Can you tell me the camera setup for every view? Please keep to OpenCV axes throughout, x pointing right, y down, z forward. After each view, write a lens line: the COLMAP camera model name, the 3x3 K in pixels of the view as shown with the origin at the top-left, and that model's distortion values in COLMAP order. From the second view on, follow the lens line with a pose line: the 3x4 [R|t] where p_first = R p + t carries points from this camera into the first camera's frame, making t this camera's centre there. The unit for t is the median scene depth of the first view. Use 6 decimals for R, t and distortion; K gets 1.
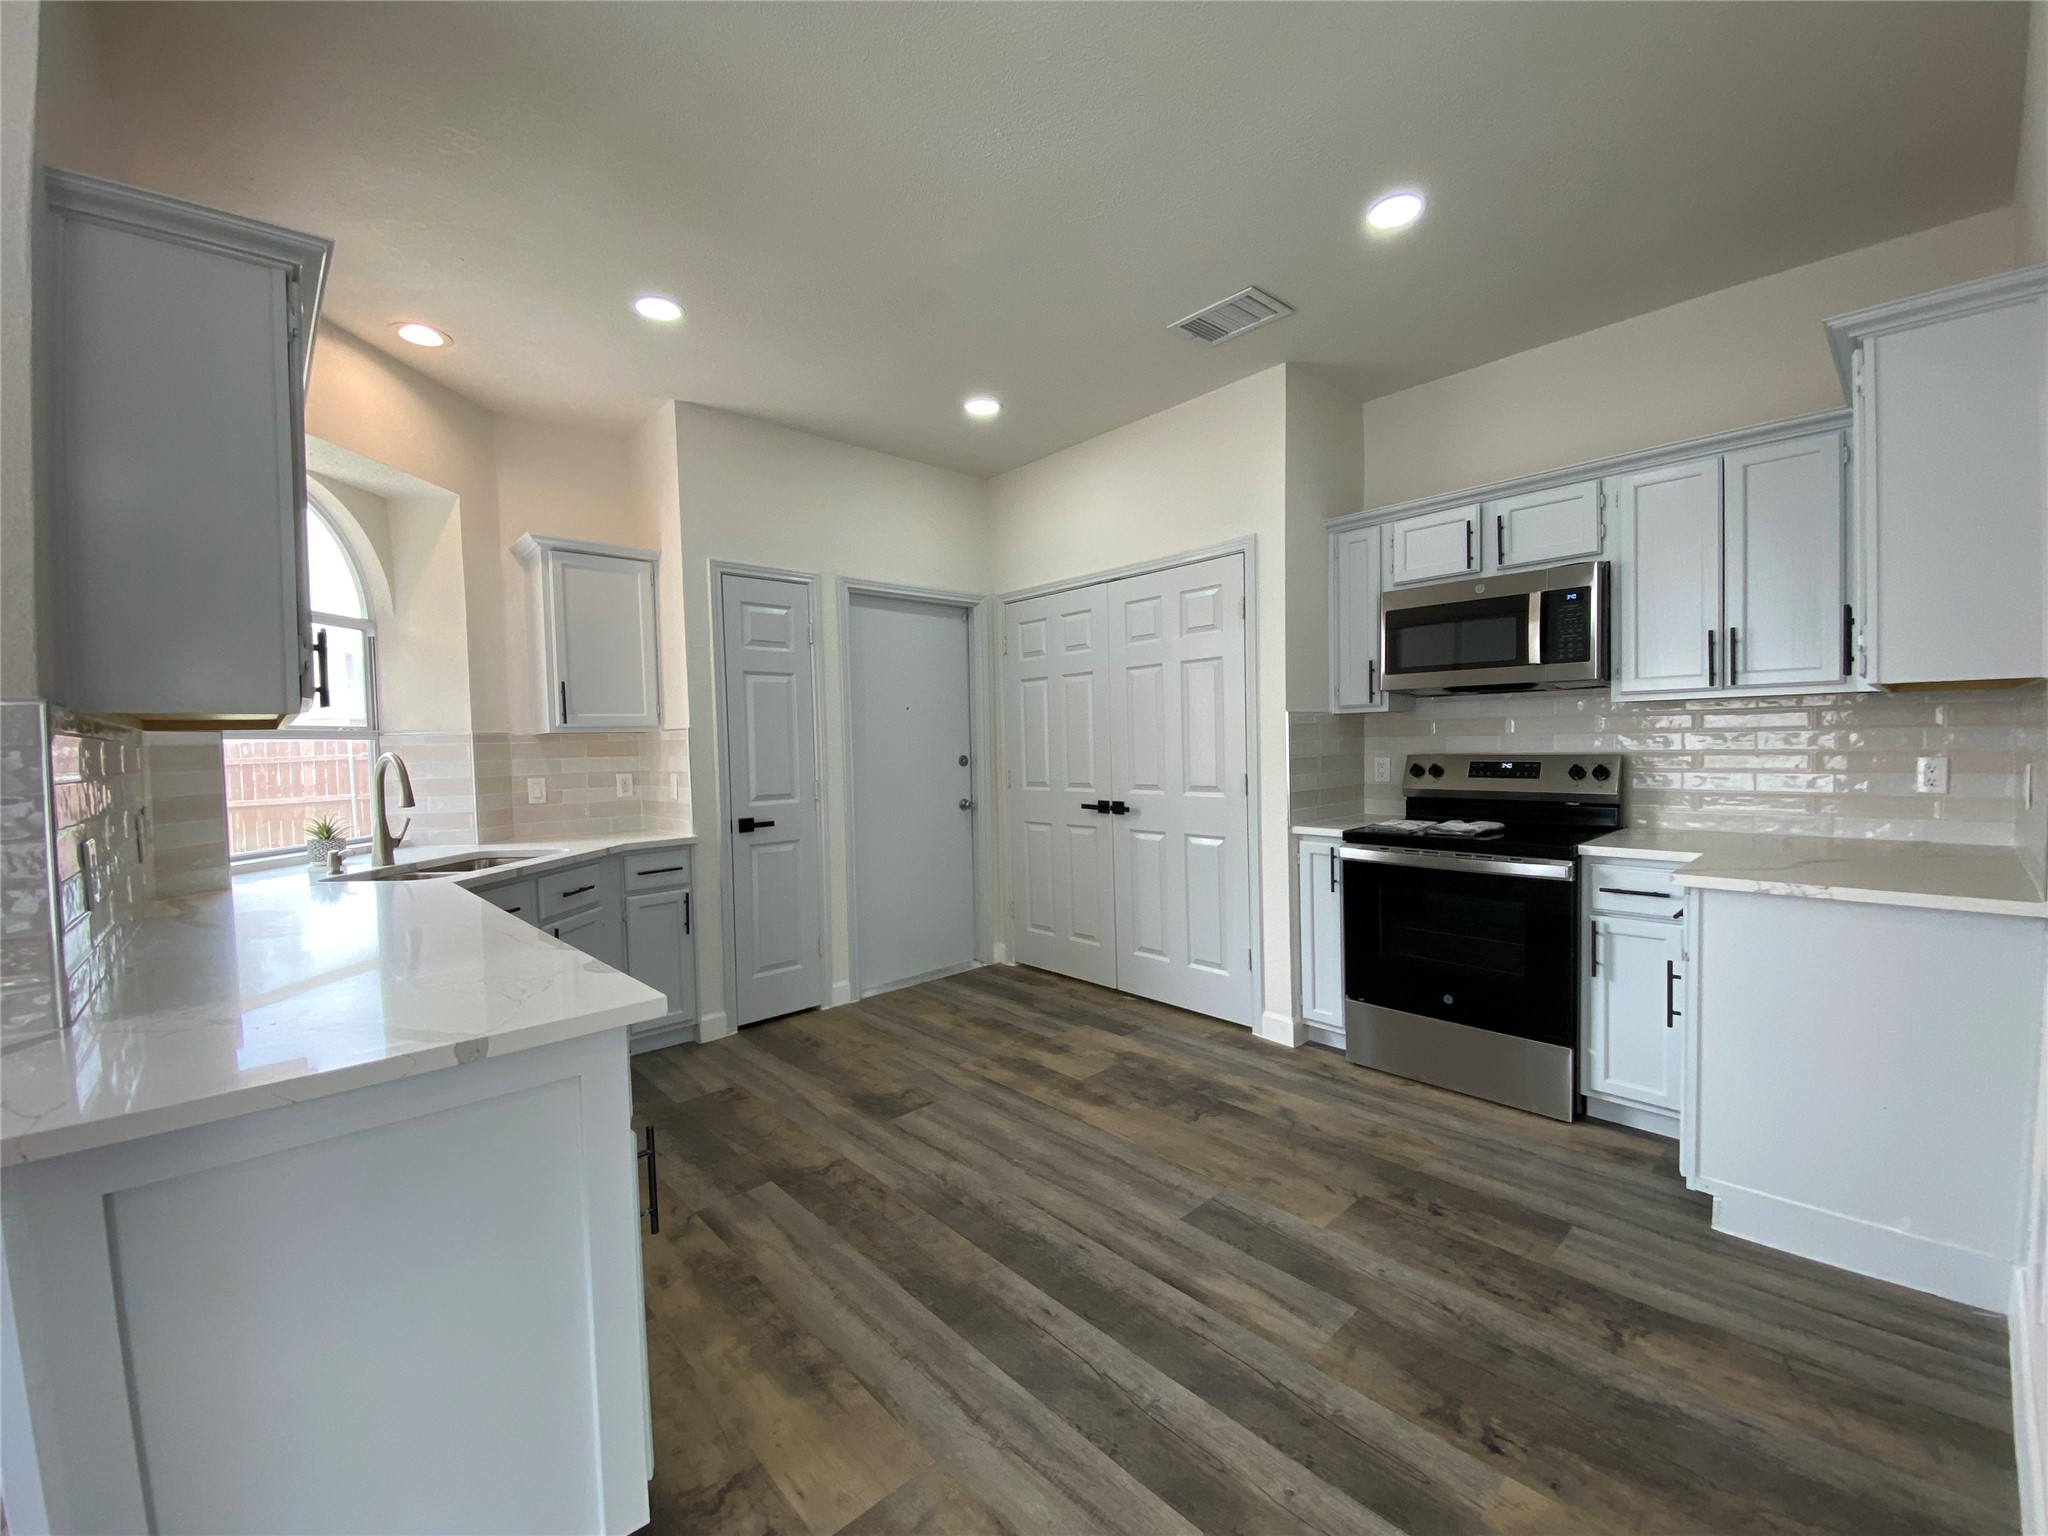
lens RADIAL K [[832.8, 0, 1021.6], [0, 832.8, 772.9], [0, 0, 1]] dist [0.020558, -0.021280]
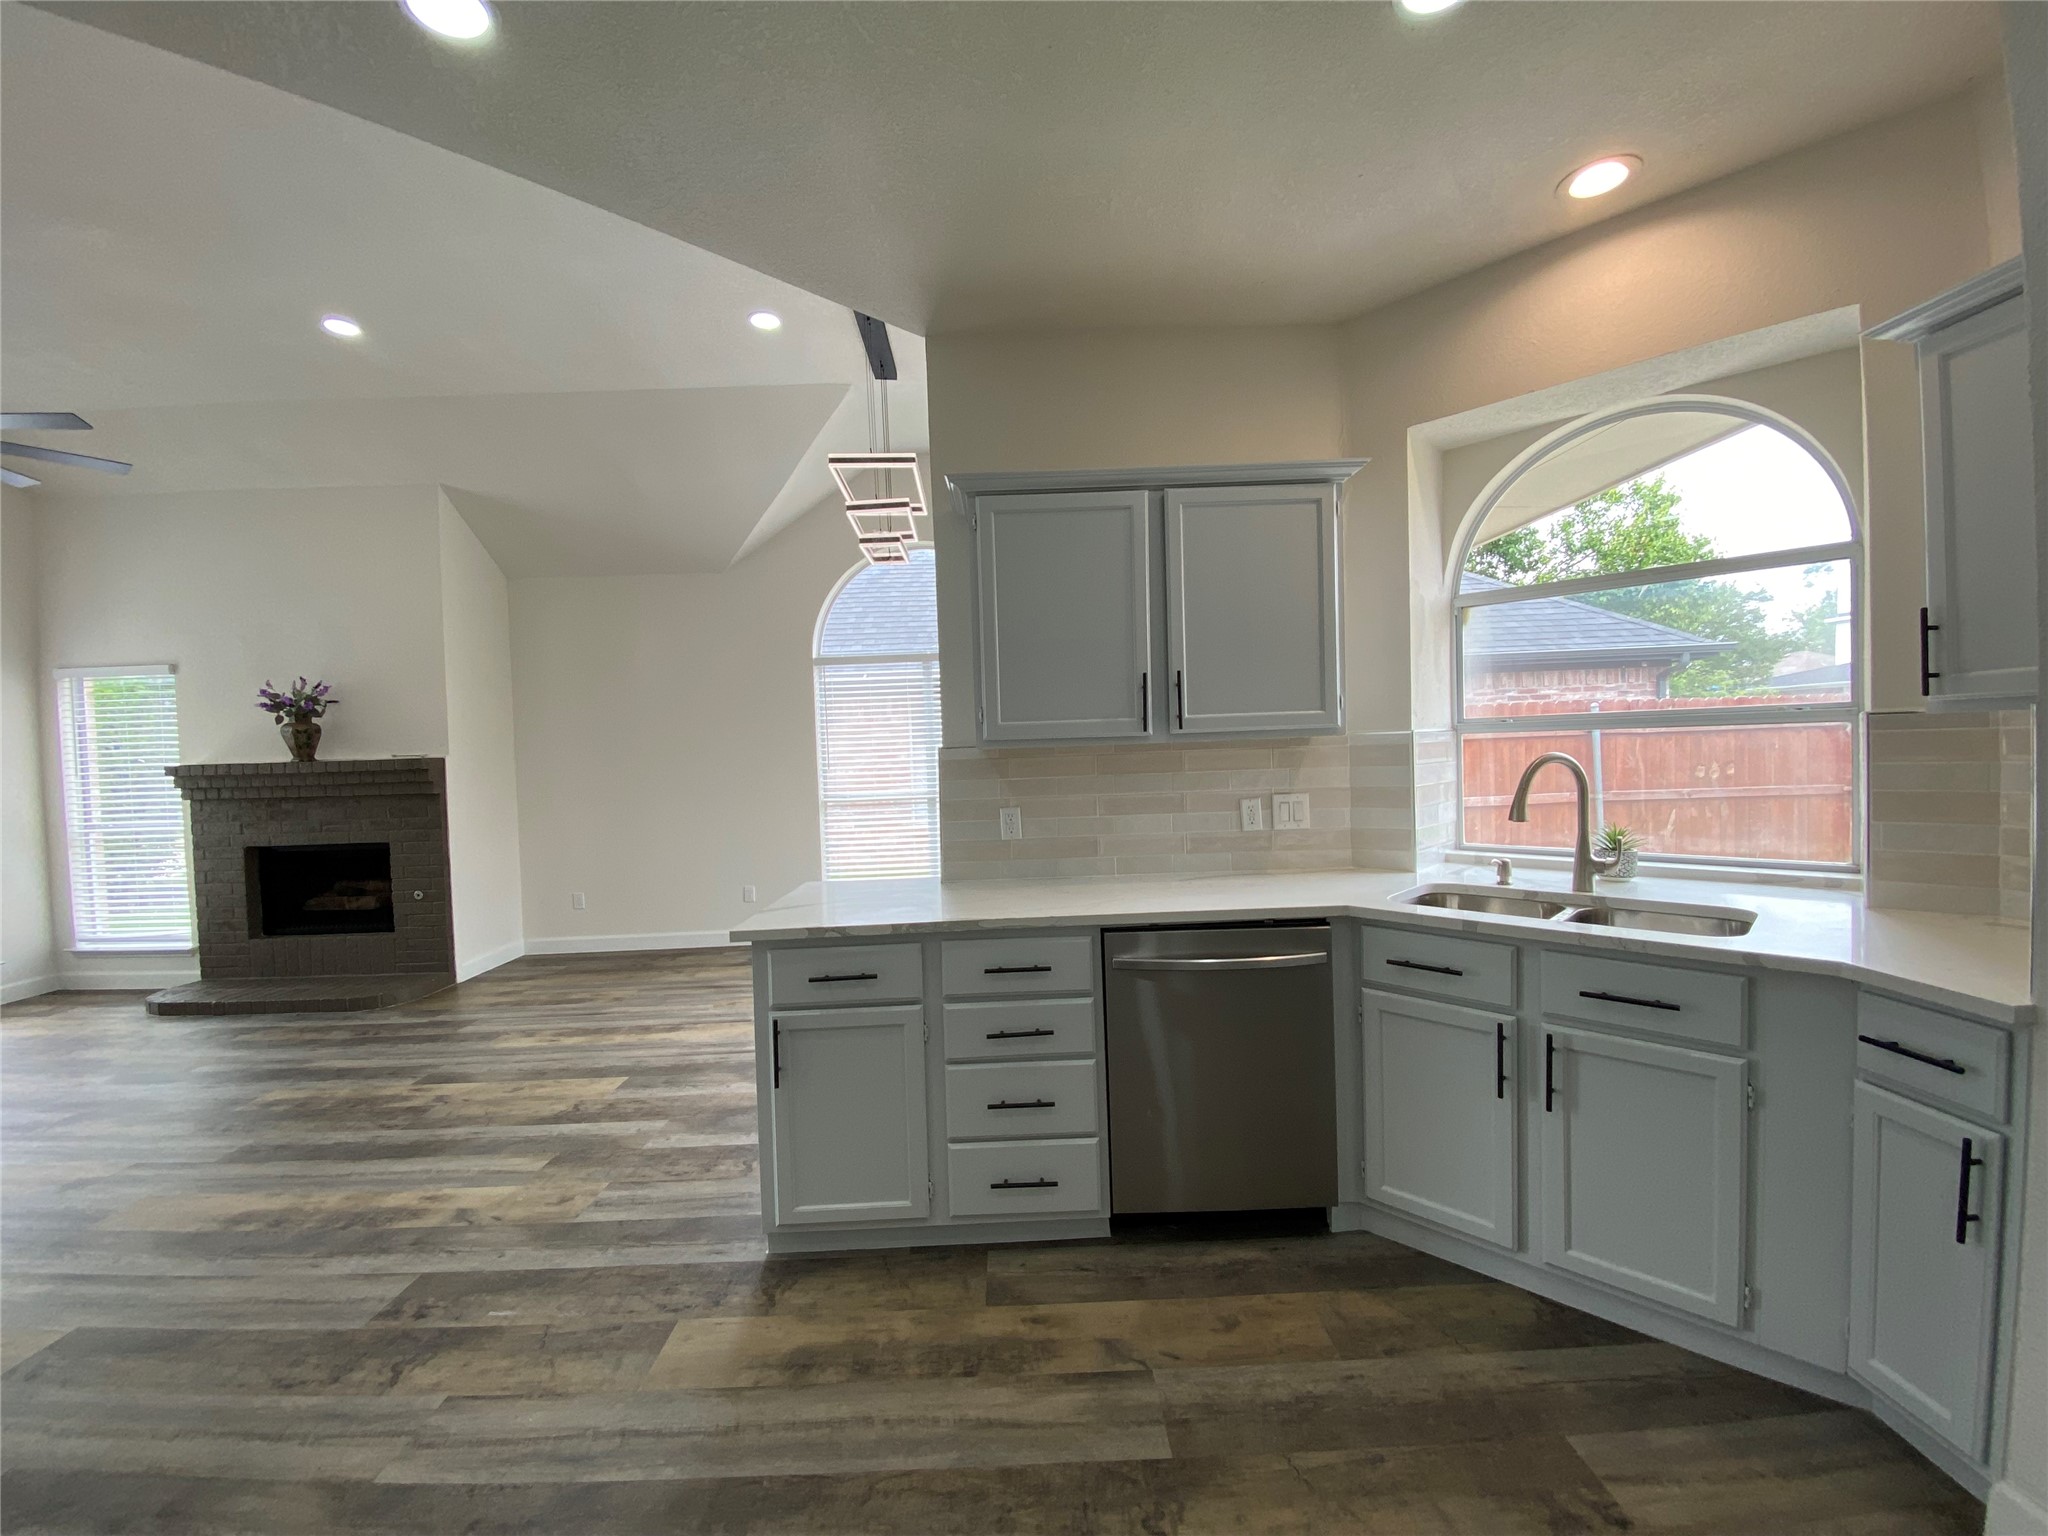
lens RADIAL K [[837.3, 0, 1024.8], [0, 837.3, 770.9], [0, 0, 1]] dist [0.020870, -0.021901]
pose [[-0.664984, 0.068331, -0.743725, 0.186008], [0.022985, 0.997207, 0.071069, -0.073588], [0.746504, 0.030165, -0.664697, 1.116579]]
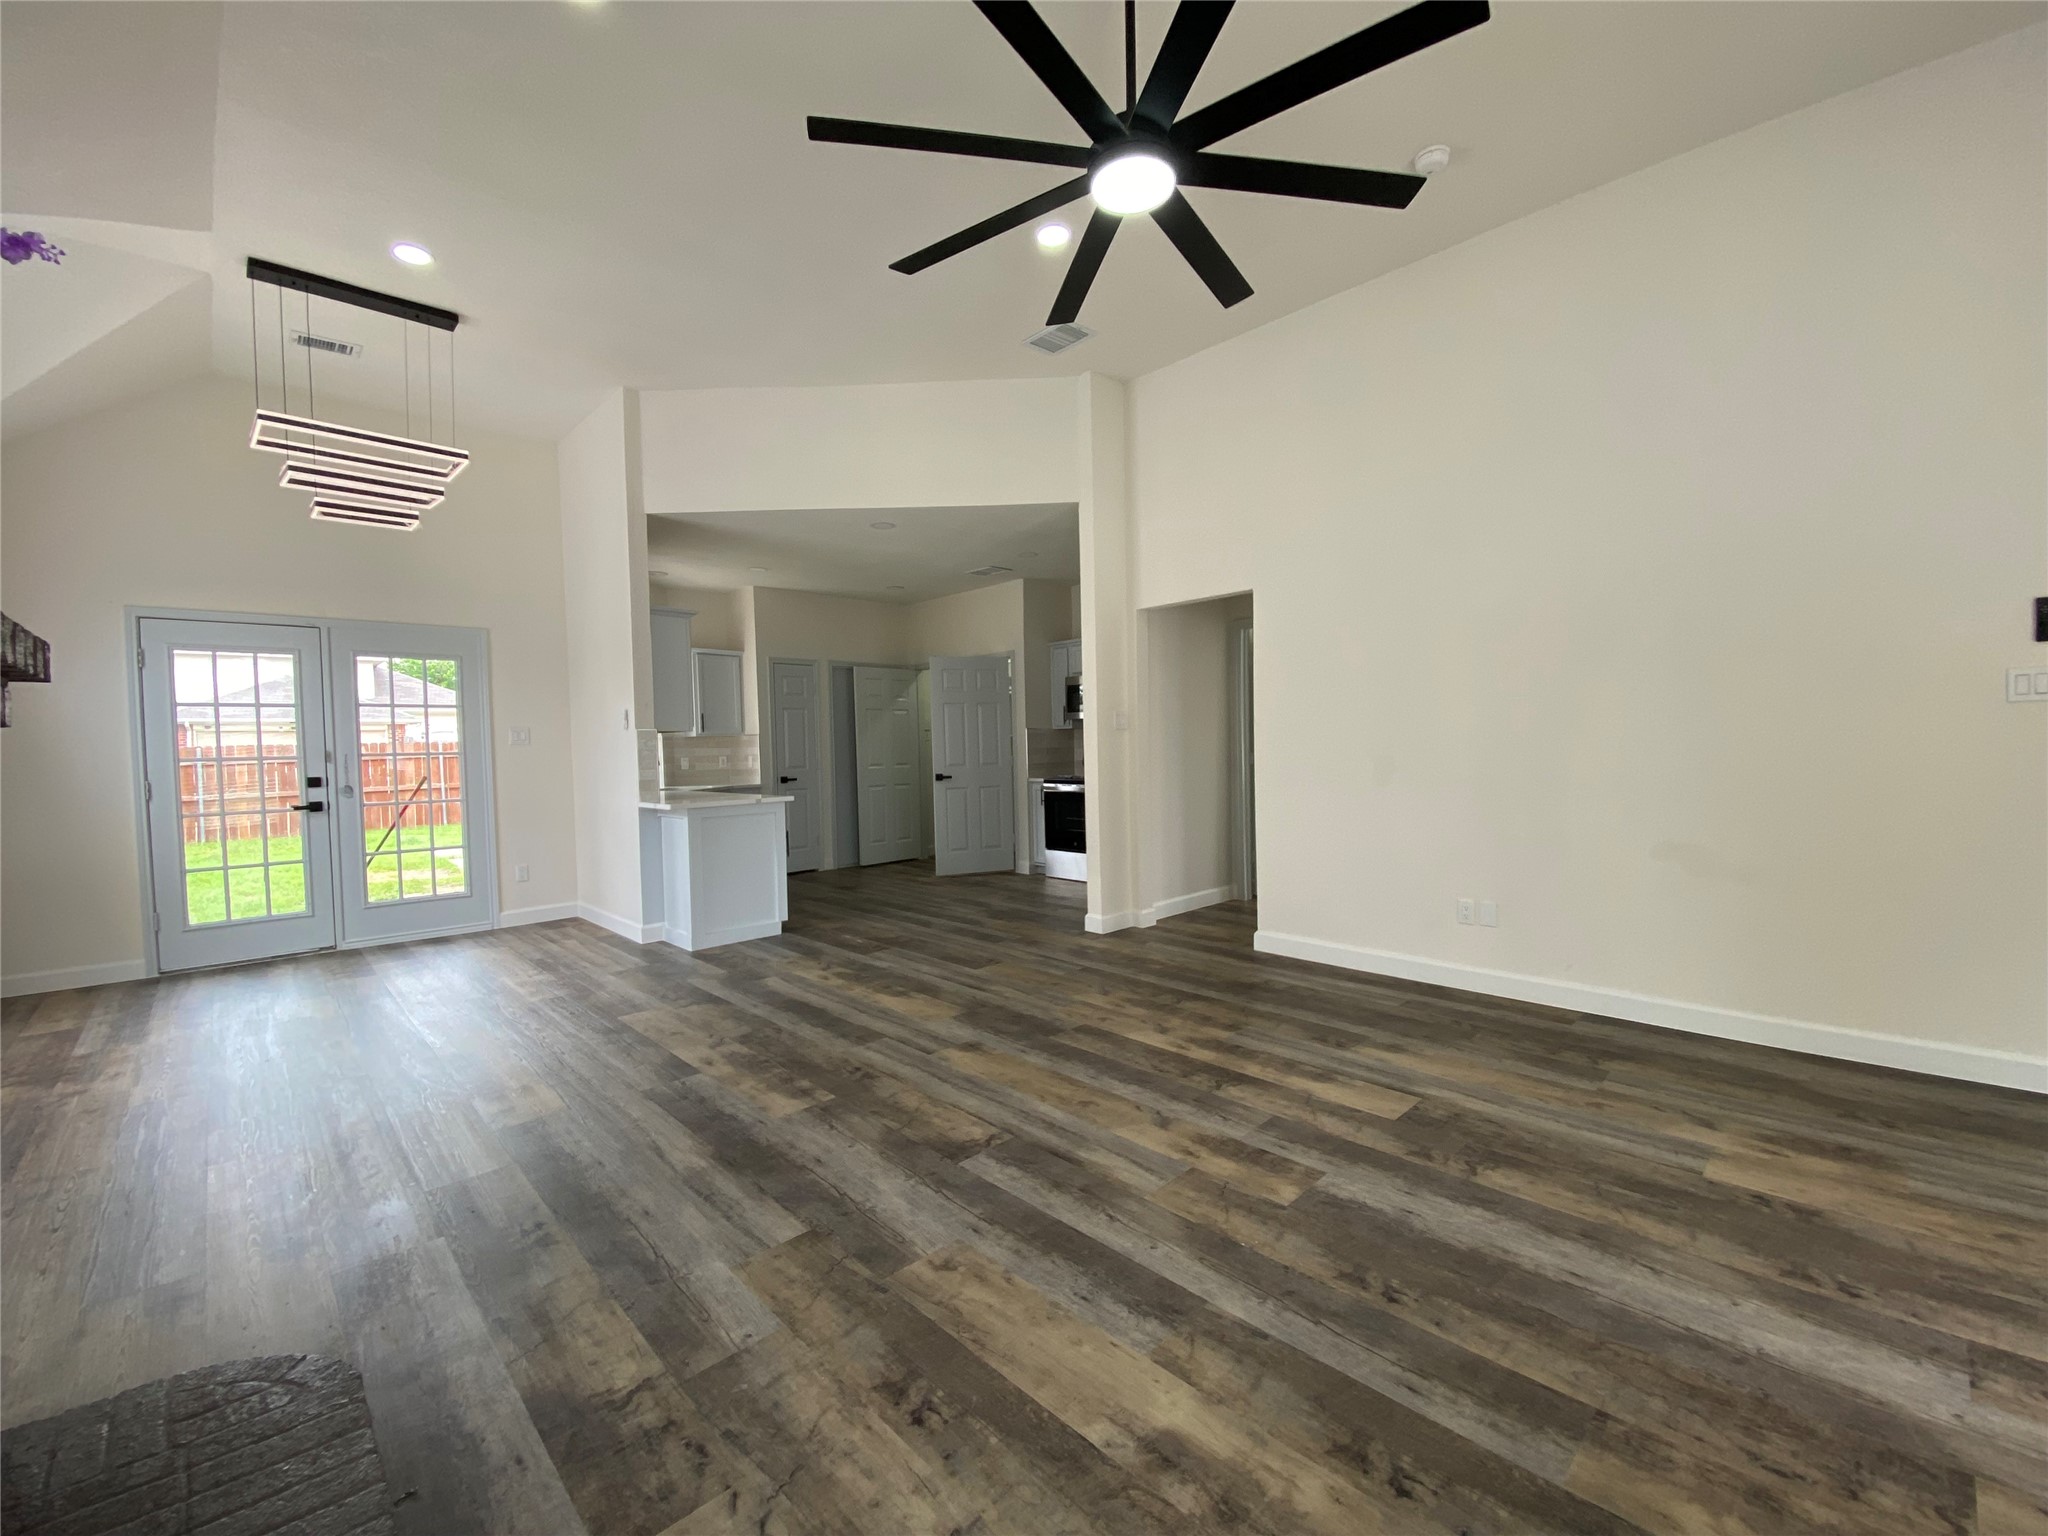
lens RADIAL K [[821.7, 0, 1026.2], [0, 821.7, 778.6], [0, 0, 1]] dist [0.021066, -0.019978]
pose [[0.999521, -0.001713, 0.030889, 0.286788], [0.001614, 0.999993, 0.003233, 0.069146], [-0.030894, -0.003181, 0.999518, -1.438915]]
